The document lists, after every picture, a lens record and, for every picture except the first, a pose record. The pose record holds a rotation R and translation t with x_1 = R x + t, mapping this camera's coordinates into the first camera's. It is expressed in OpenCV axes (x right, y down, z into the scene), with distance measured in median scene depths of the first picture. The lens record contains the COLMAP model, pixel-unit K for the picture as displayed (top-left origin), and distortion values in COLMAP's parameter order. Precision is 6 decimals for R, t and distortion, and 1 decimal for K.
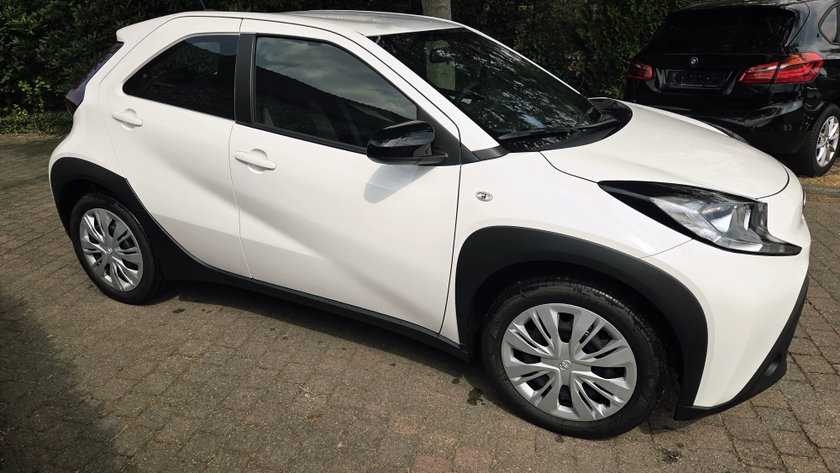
lens RADIAL K [[562.0, 0, 424.2], [0, 562.0, 230.6], [0, 0, 1]] dist [0.046347, -0.000953]
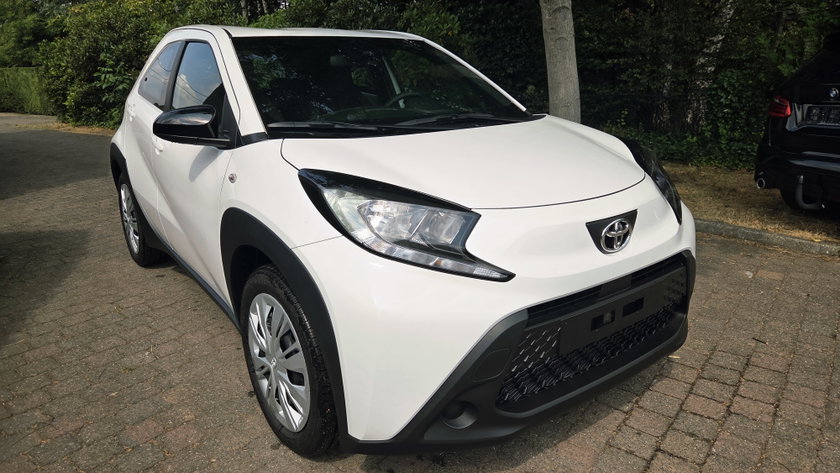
lens RADIAL K [[555.5, 0, 420.4], [0, 555.5, 221.5], [0, 0, 1]] dist [0.070849, -0.066917]
pose [[0.898499, 0.117496, -0.422959, 0.809198], [-0.155845, 0.986129, -0.057122, 0.020534], [0.410380, 0.117240, 0.904347, 0.222038]]
